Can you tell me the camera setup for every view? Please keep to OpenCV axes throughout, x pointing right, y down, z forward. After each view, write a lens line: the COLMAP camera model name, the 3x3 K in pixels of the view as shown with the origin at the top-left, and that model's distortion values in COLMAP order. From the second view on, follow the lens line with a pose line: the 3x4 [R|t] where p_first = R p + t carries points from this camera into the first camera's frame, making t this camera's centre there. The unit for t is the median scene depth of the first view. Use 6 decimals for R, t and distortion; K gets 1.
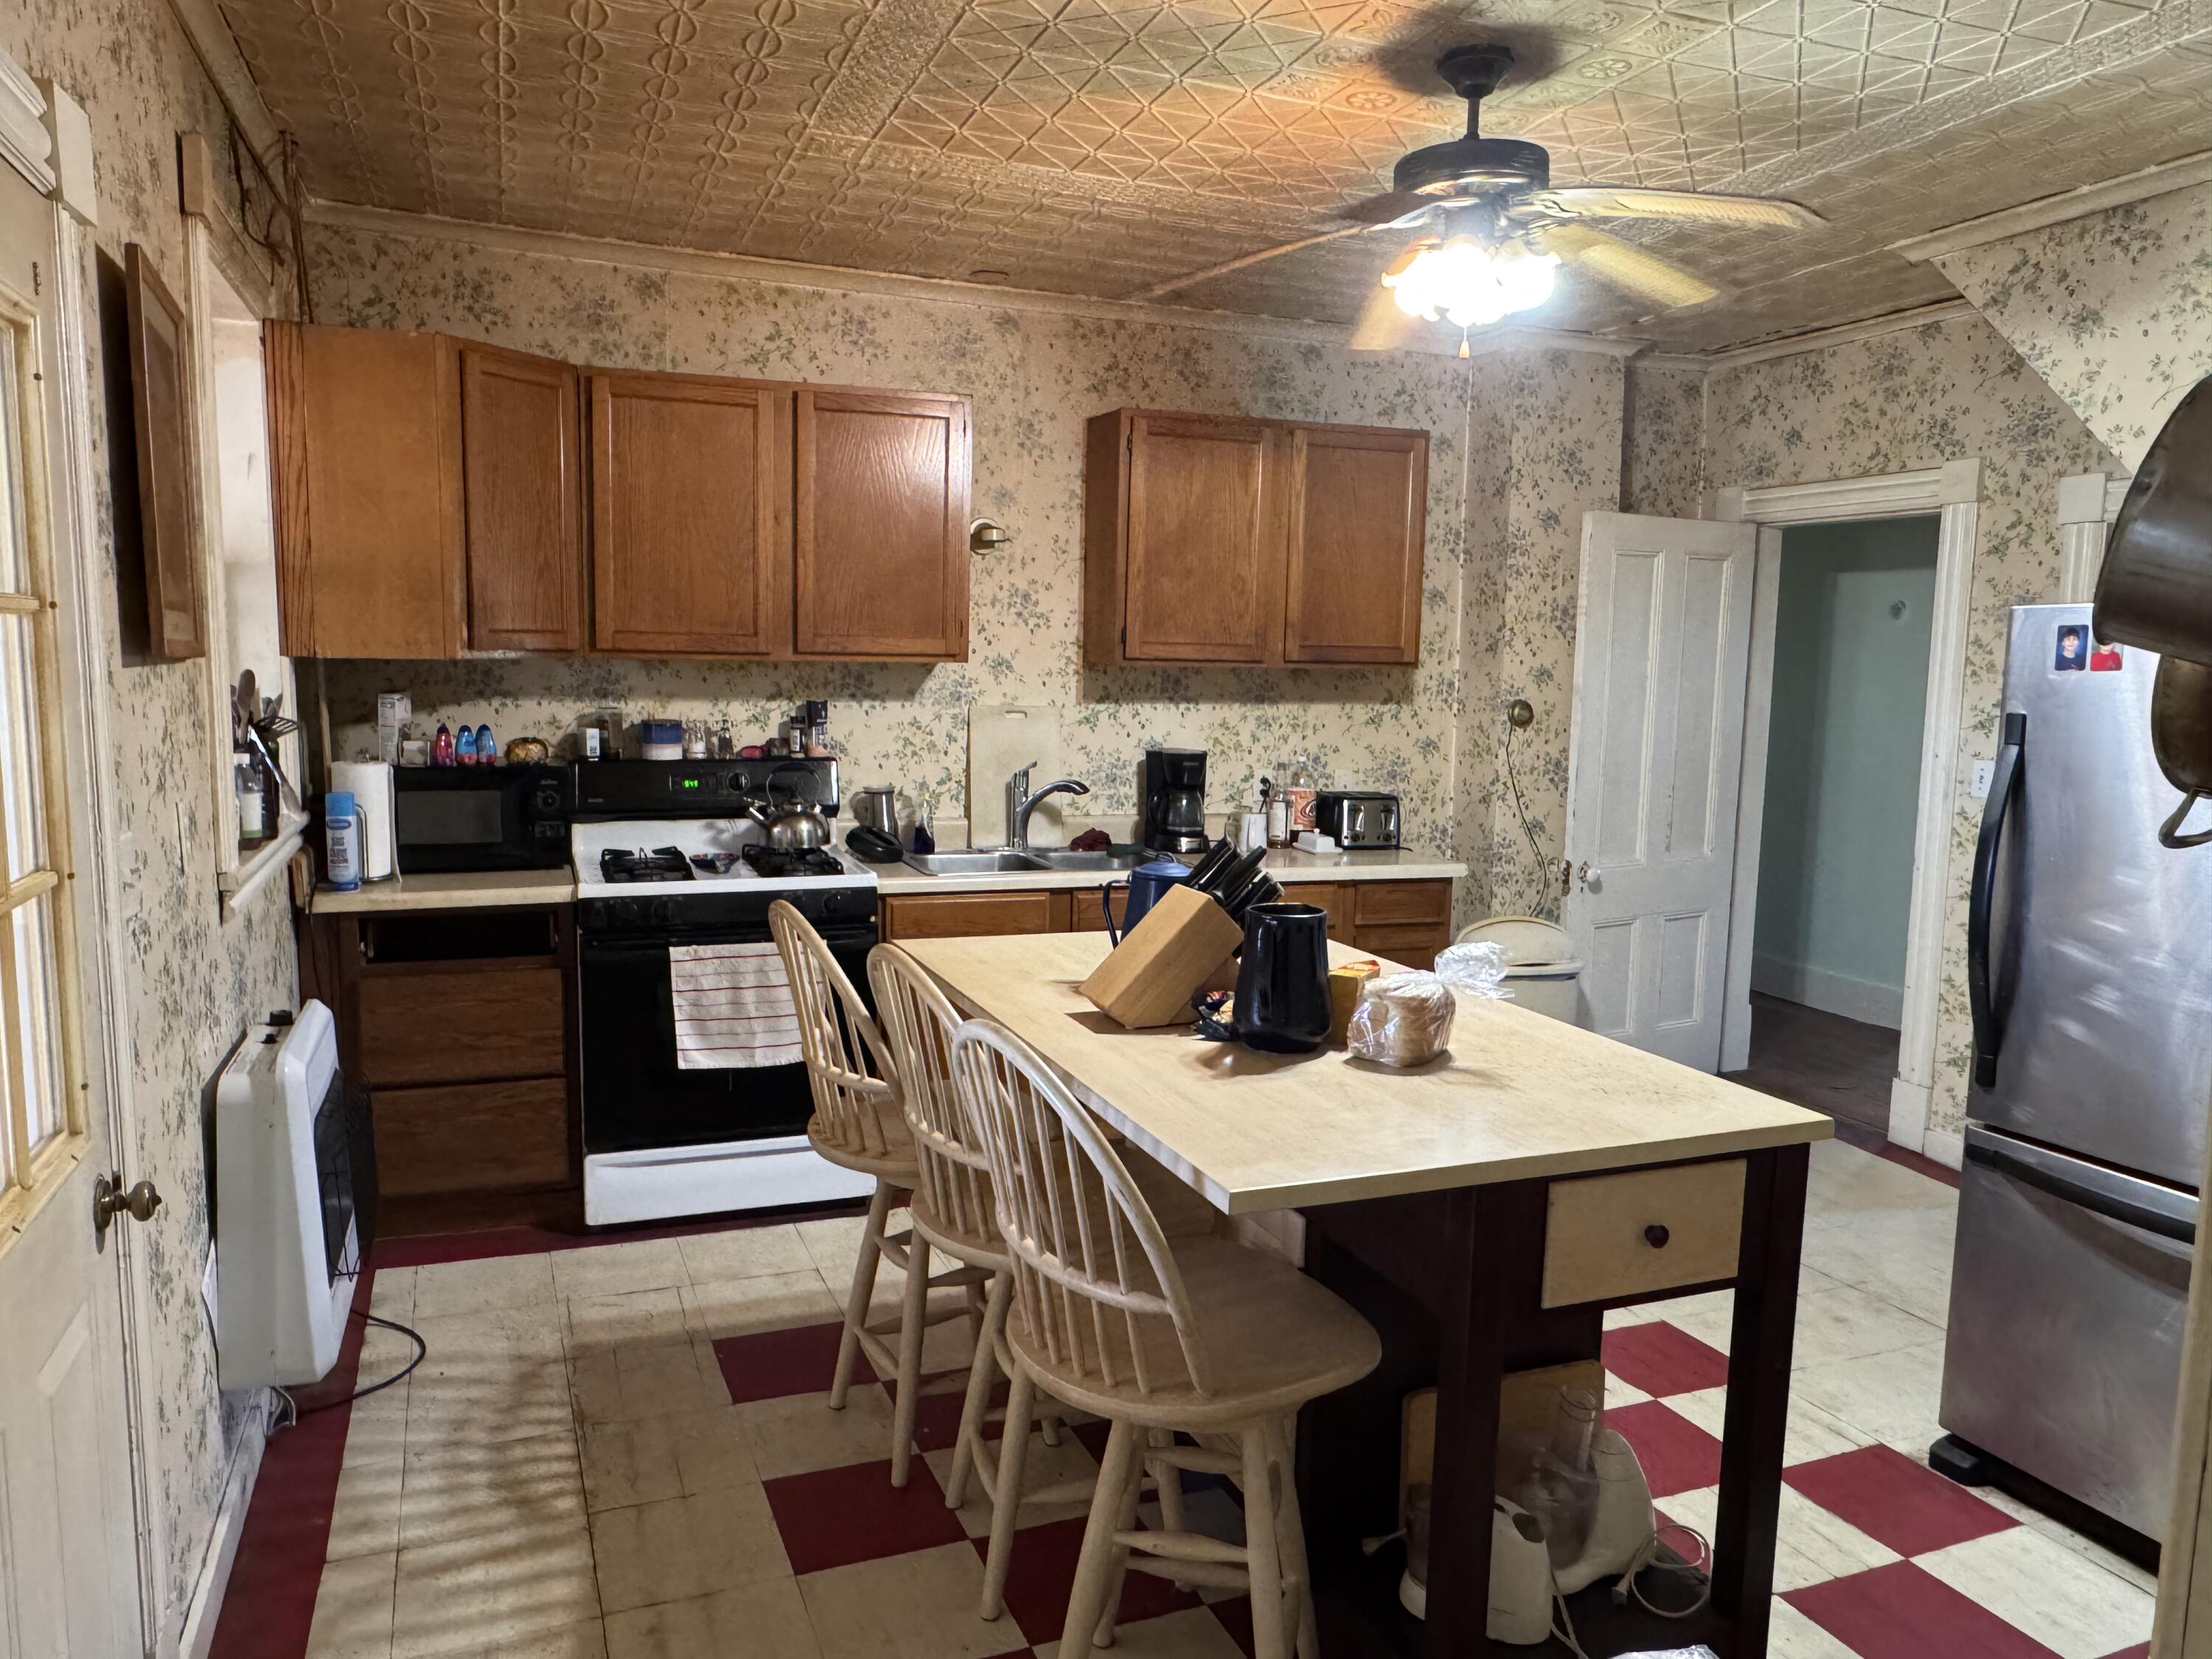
lens RADIAL K [[1521.4, 0, 1095.9], [0, 1521.4, 826.4], [0, 0, 1]] dist [0.006070, 0.000839]
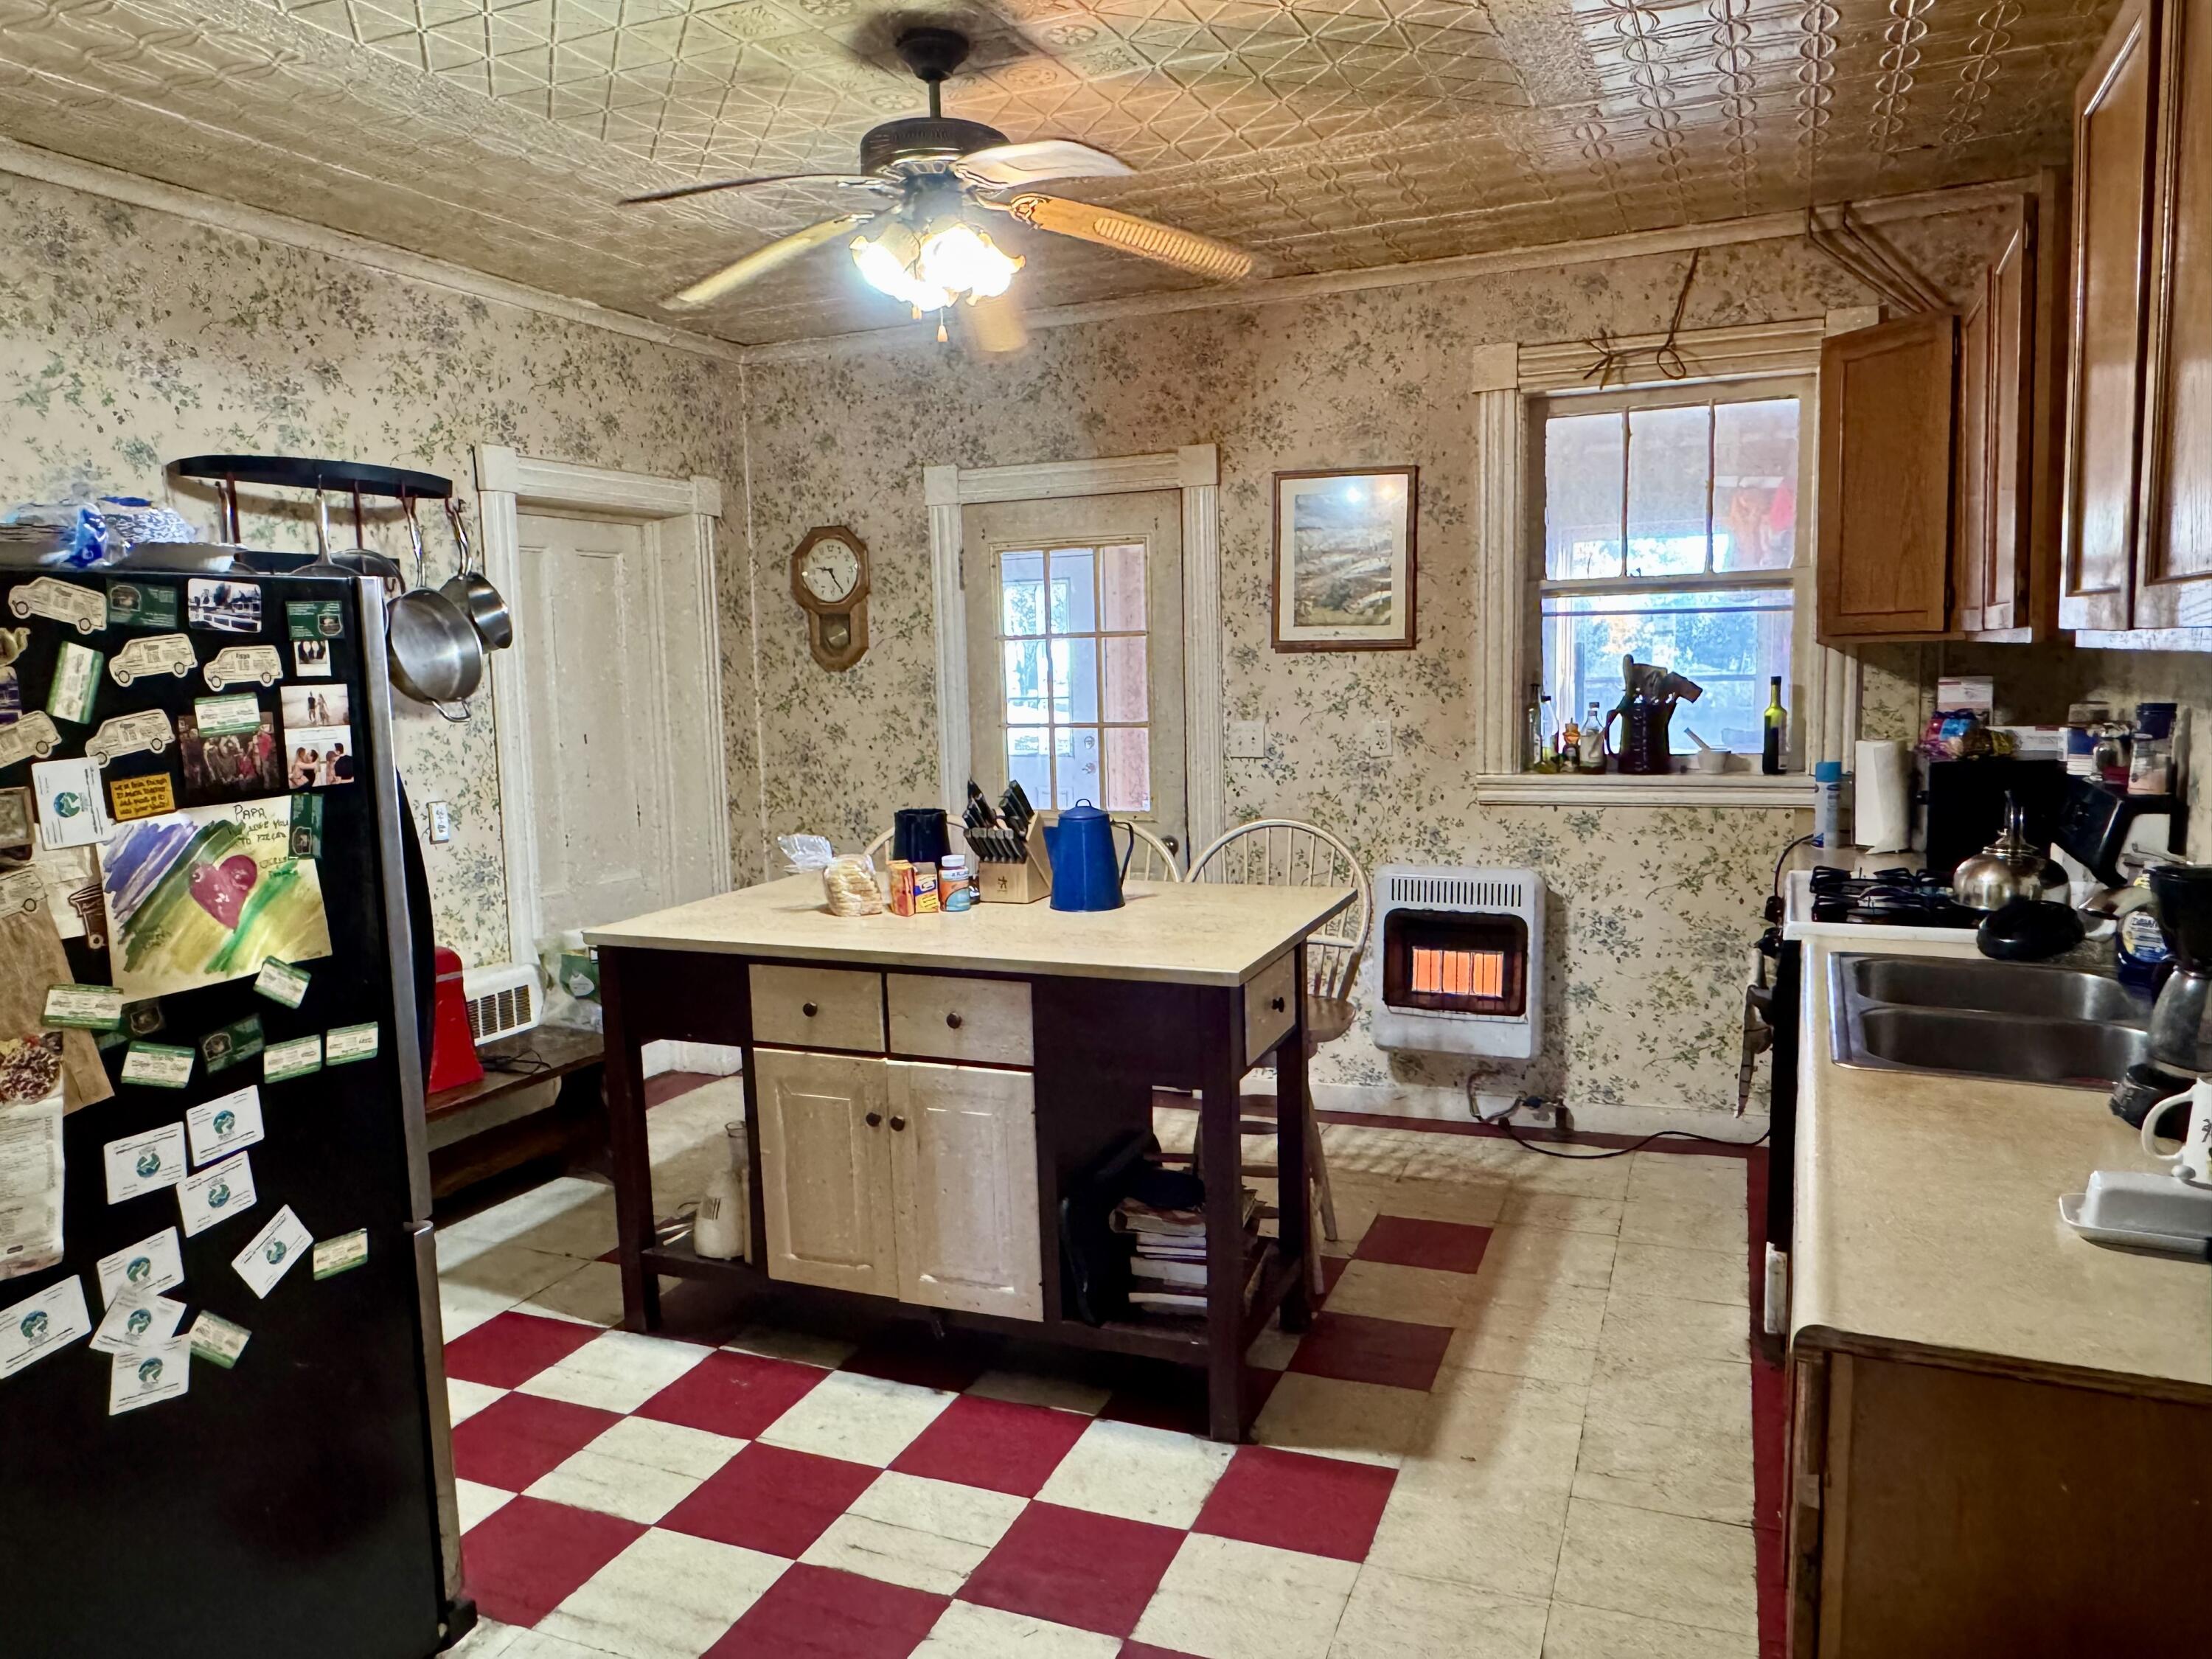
lens RADIAL K [[1521.4, 0, 1101.8], [0, 1521.4, 830.7], [0, 0, 1]] dist [0.006070, 0.000839]
pose [[-0.703529, 0.083872, -0.705700, 0.799322], [-0.073031, 0.979222, 0.189187, -0.168964], [0.706904, 0.184637, -0.682786, 1.611839]]
